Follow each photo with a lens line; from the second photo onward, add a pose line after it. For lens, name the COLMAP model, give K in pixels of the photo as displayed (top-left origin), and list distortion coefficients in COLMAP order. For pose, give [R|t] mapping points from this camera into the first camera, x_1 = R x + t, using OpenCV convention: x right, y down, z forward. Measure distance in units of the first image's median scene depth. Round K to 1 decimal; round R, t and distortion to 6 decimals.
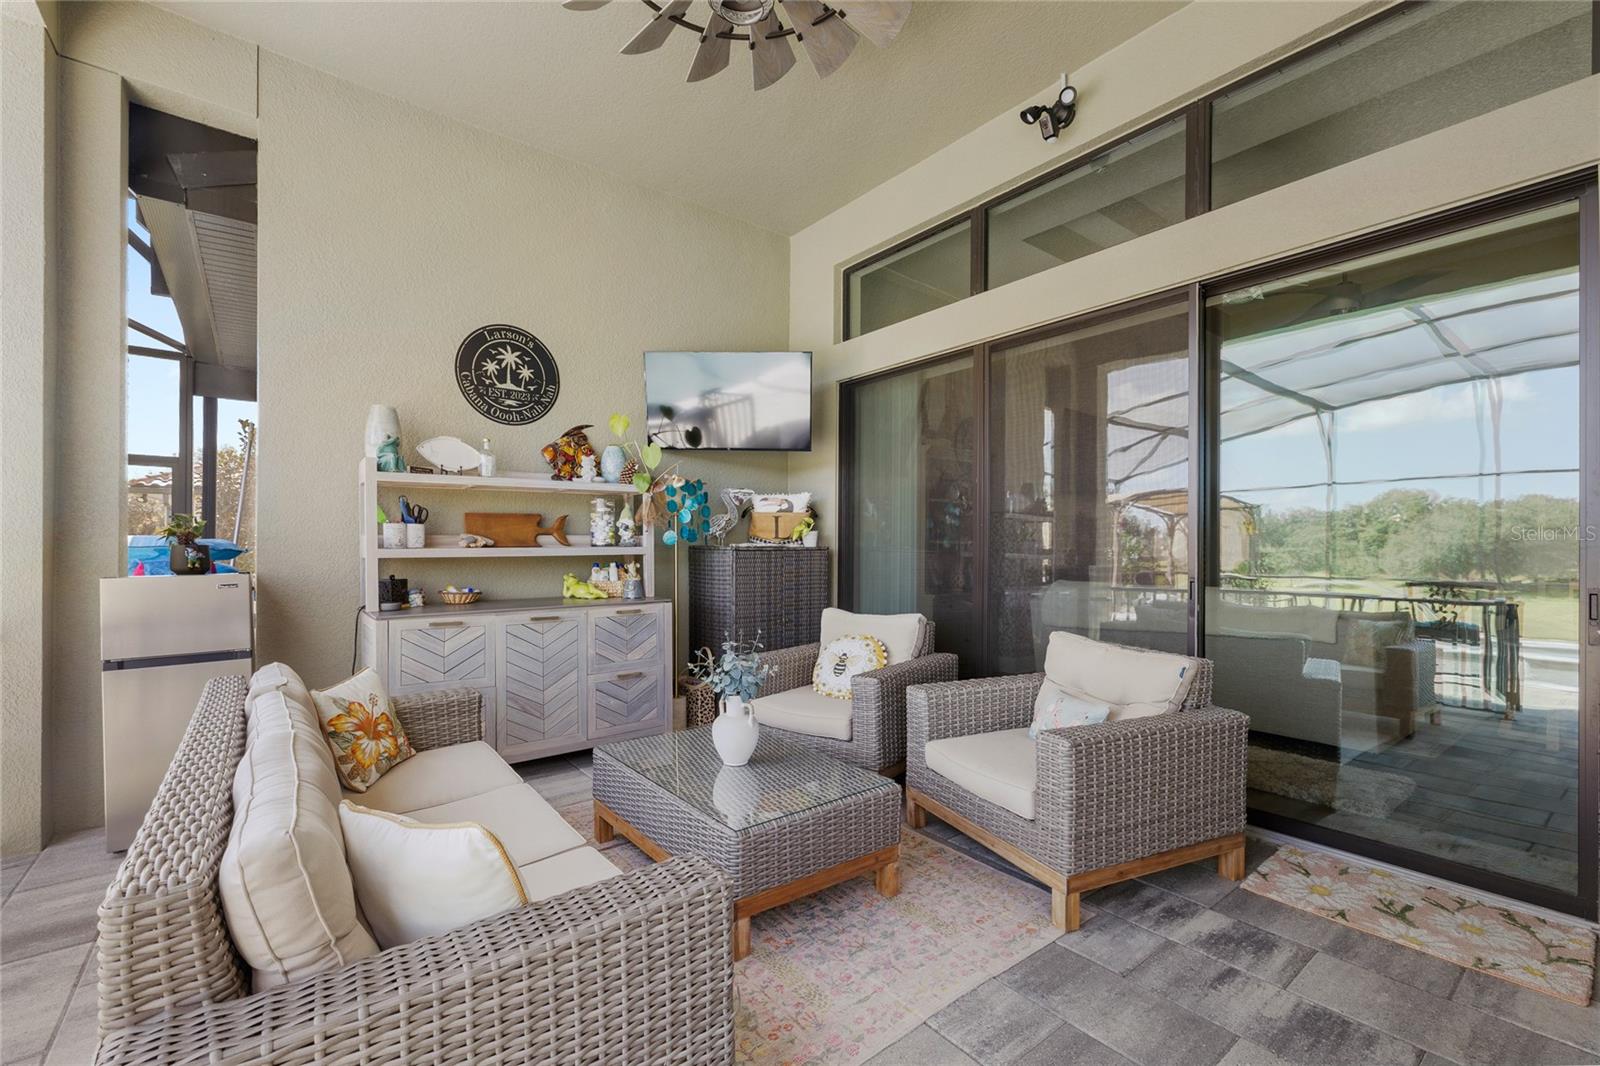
lens RADIAL K [[670.2, 0, 800.0], [0, 670.2, 533.0], [0, 0, 1]] dist [0.000405, 0.000107]
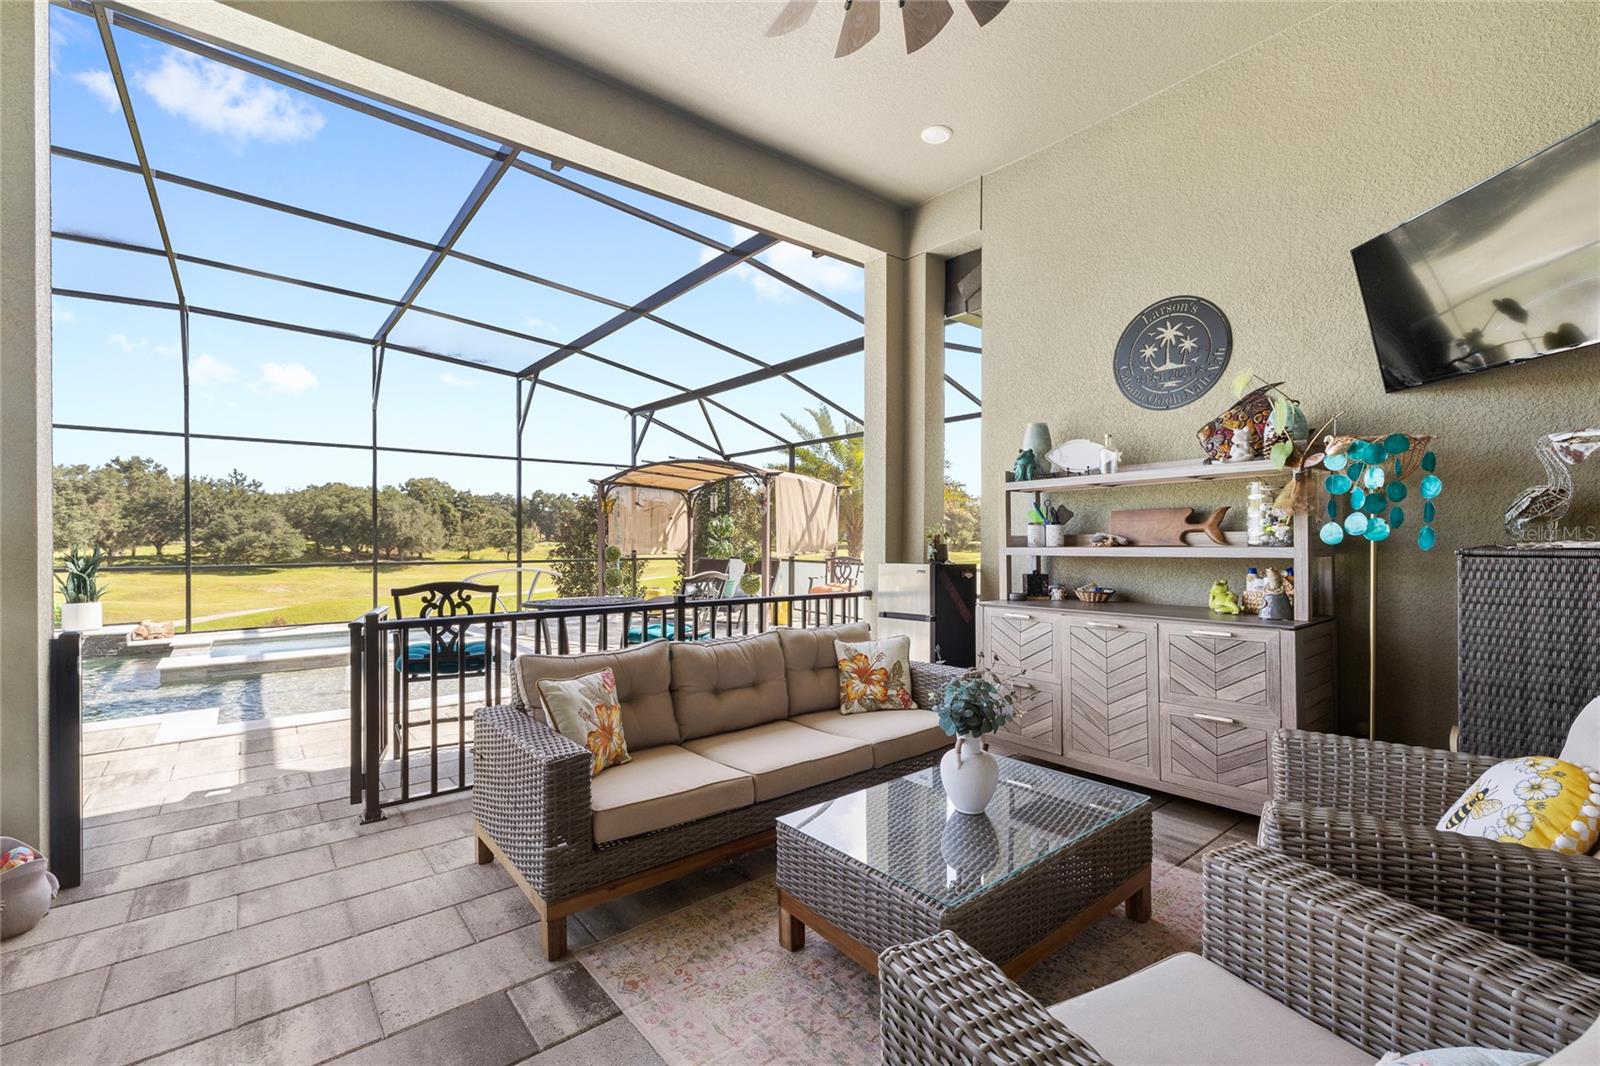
lens RADIAL K [[691.6, 0, 800.0], [0, 691.6, 533.0], [0, 0, 1]] dist [-0.001627, -0.000283]
pose [[0.024032, -0.011521, -0.999645, 0.499485], [0.020390, 0.999731, -0.011032, 0.003680], [0.999503, -0.020117, 0.024261, 0.510530]]
